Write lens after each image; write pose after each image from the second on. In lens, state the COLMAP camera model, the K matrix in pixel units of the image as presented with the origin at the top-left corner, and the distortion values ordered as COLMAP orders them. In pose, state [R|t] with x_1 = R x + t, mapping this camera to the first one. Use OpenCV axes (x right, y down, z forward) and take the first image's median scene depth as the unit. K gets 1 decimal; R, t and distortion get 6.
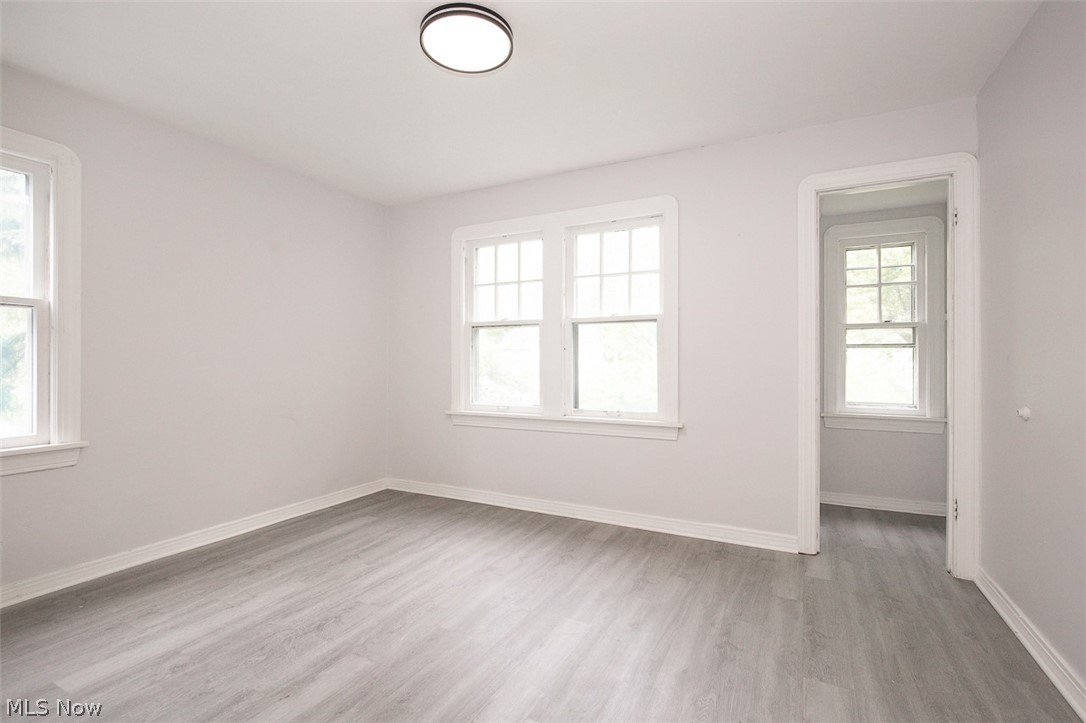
lens RADIAL K [[498.4, 0, 543.0], [0, 498.4, 361.5], [0, 0, 1]] dist [0.000101, 0.000208]
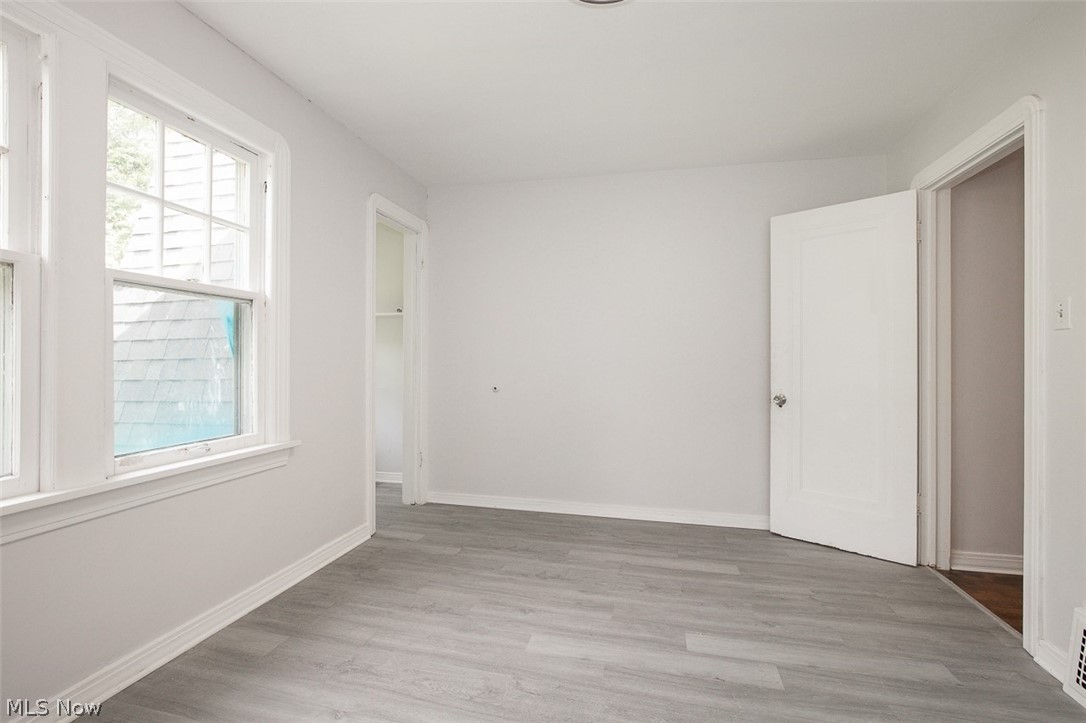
lens RADIAL K [[488.2, 0, 543.0], [0, 488.2, 361.5], [0, 0, 1]] dist [-0.015129, -0.000037]
pose [[-0.231403, -0.004268, 0.972849, -0.685281], [-0.001039, 0.999991, 0.004140, -0.002223], [-0.972857, -0.000053, -0.231406, 1.002489]]
